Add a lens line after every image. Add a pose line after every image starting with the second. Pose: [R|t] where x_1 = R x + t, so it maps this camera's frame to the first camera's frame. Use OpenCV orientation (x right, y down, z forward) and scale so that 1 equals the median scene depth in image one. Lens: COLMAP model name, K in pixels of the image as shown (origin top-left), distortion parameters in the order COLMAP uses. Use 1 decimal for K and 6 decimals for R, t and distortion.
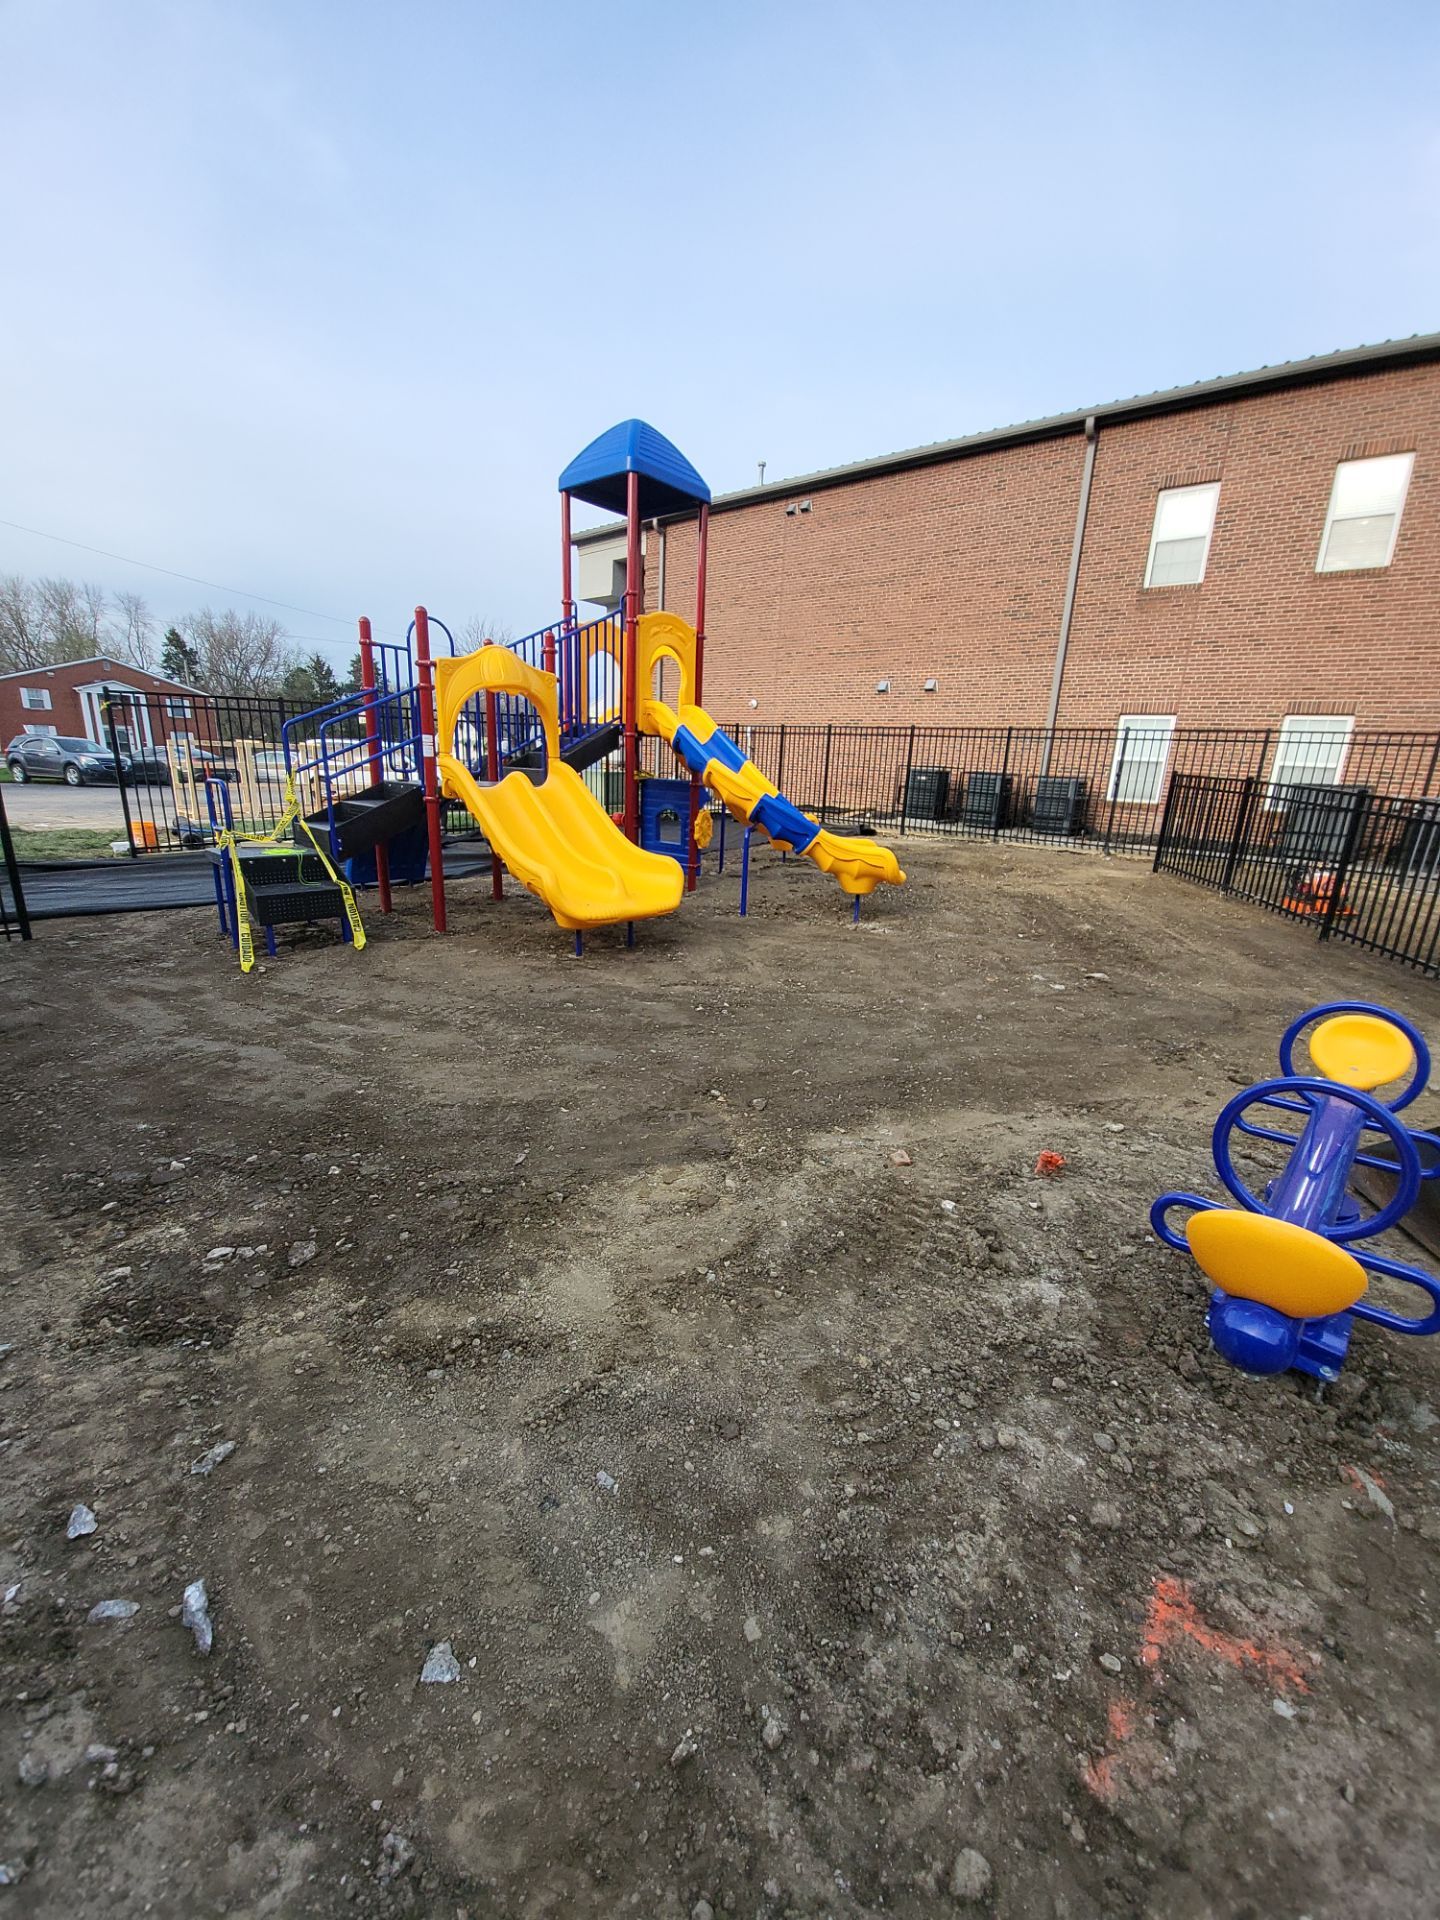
lens RADIAL K [[751.7, 0, 726.4], [0, 751.7, 979.6], [0, 0, 1]] dist [0.002429, -0.011216]
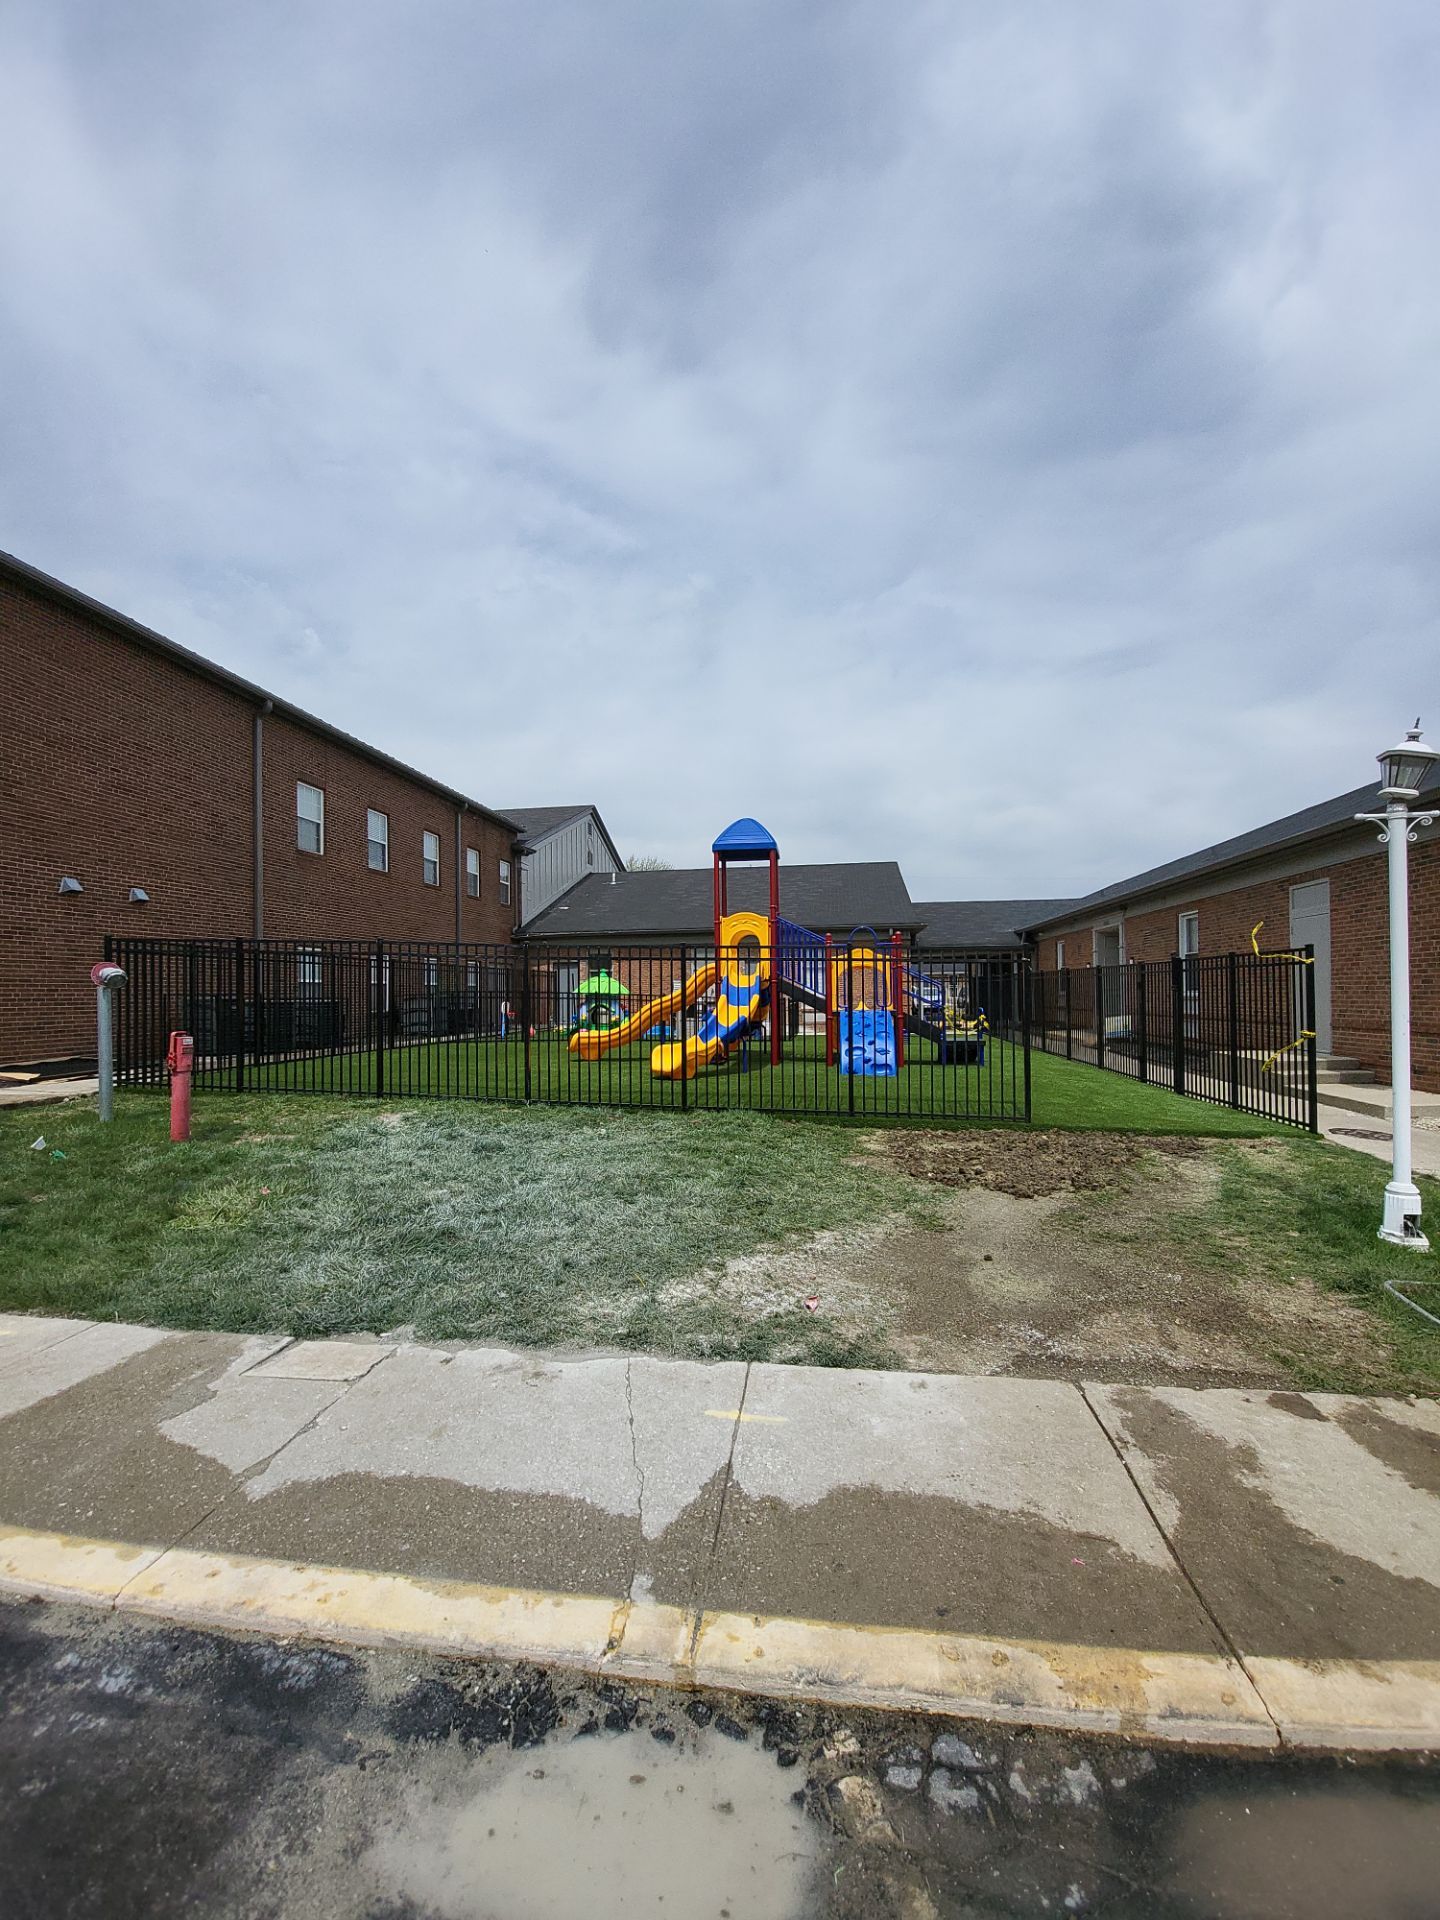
lens RADIAL K [[746.6, 0, 725.9], [0, 746.6, 981.3], [0, 0, 1]] dist [-0.000276, -0.011133]
pose [[-0.542732, -0.029493, 0.839388, -0.856891], [0.216773, 0.960606, 0.173914, -0.365738], [-0.811450, 0.276345, -0.514958, 1.102526]]
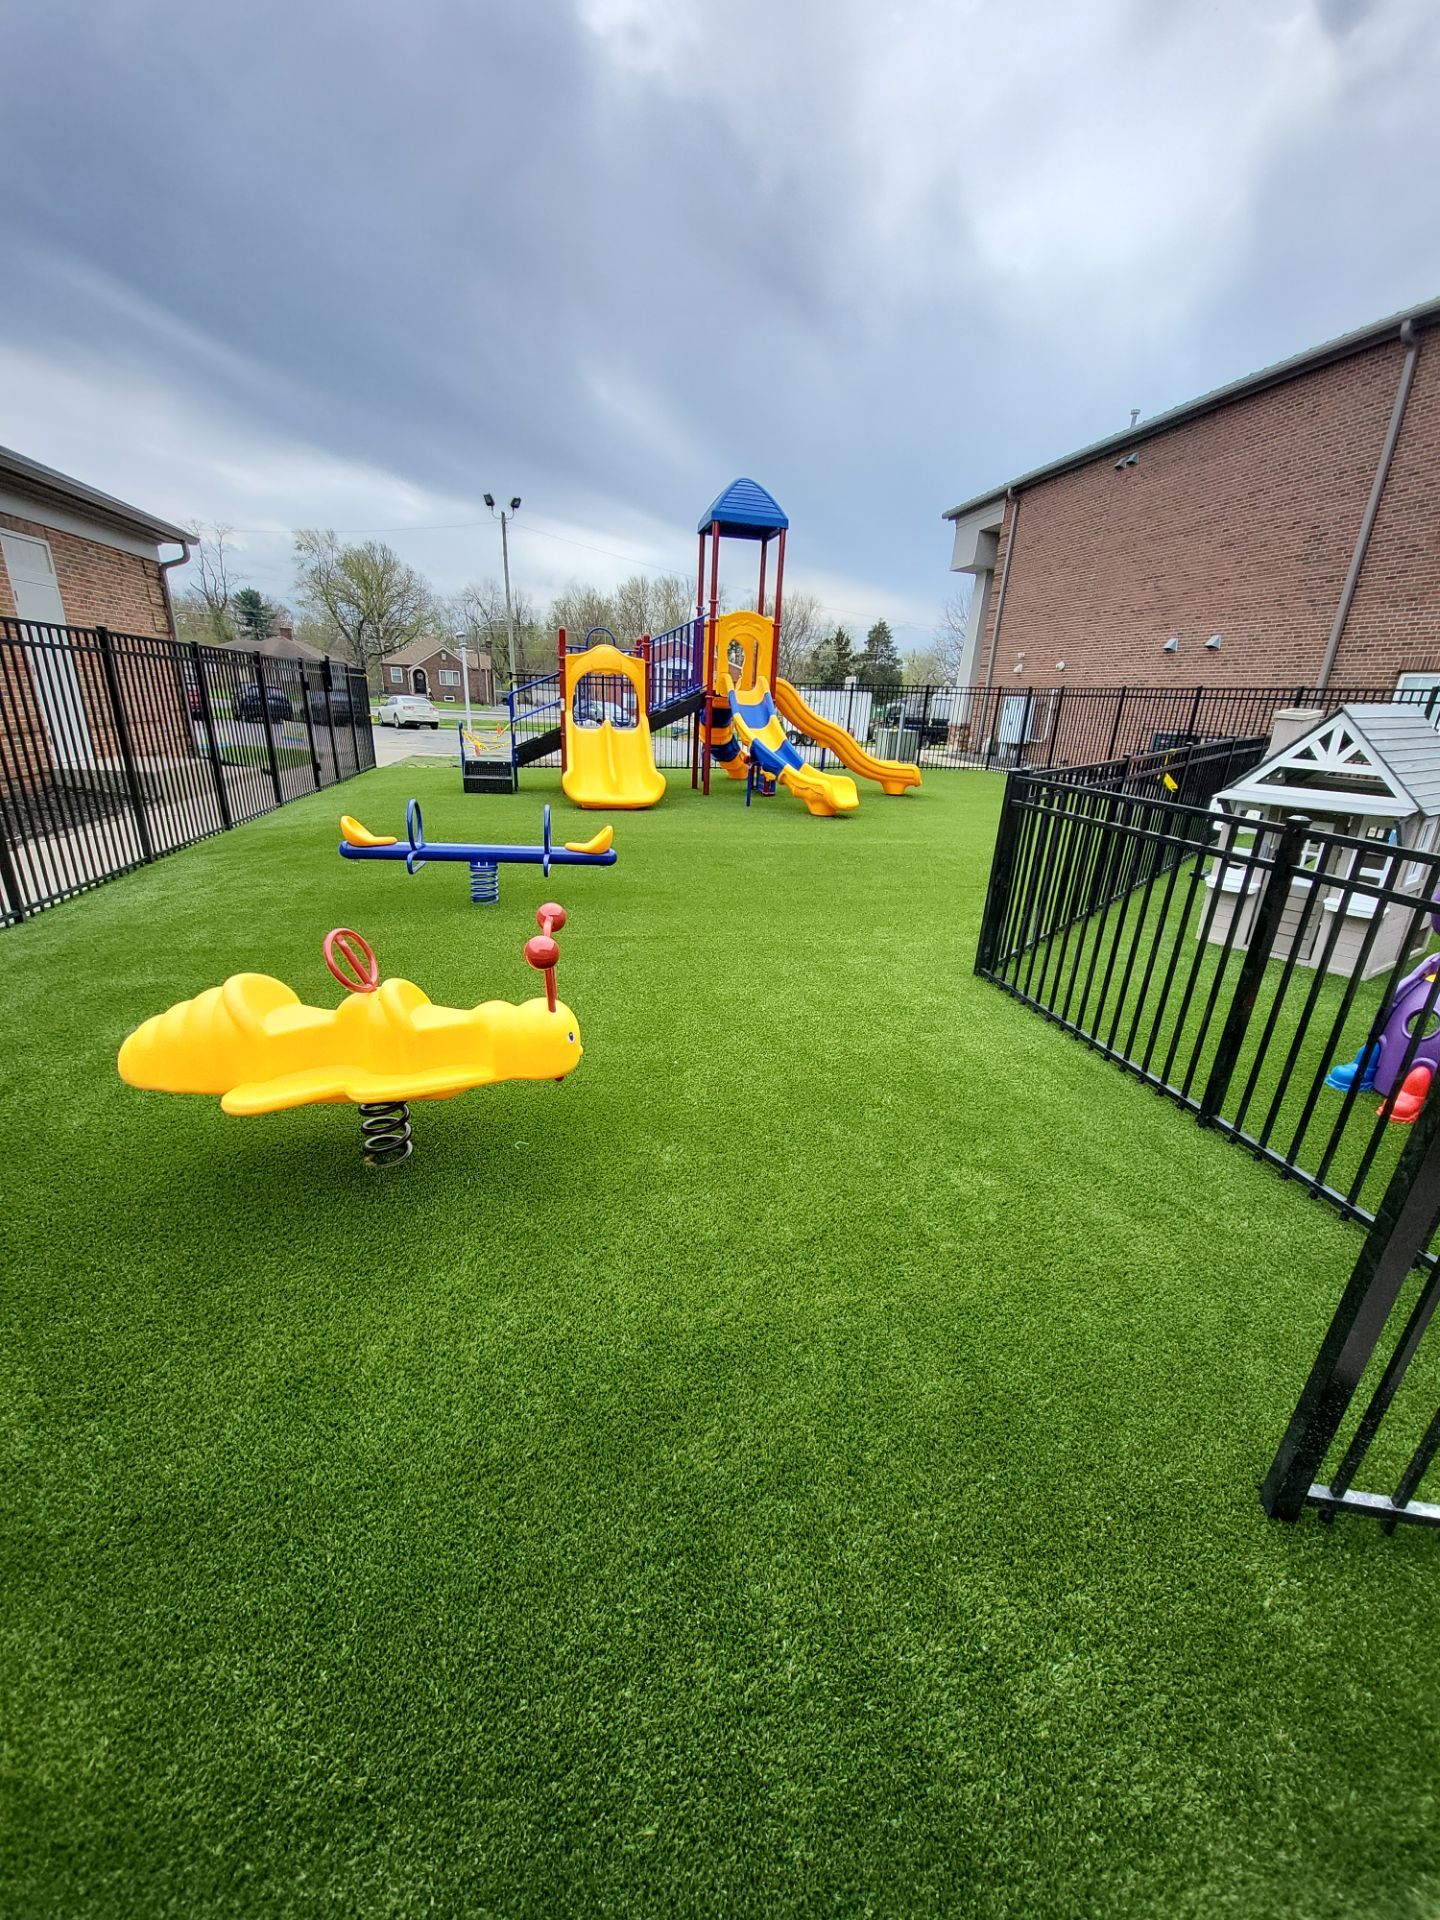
lens RADIAL K [[756.6, 0, 733.5], [0, 756.6, 992.4], [0, 0, 1]] dist [-0.001615, -0.009221]
pose [[0.809409, 0.206232, -0.549841, 0.467291], [-0.176058, 0.978457, 0.107824, 0.041304], [0.560232, 0.009530, 0.828281, -0.113305]]
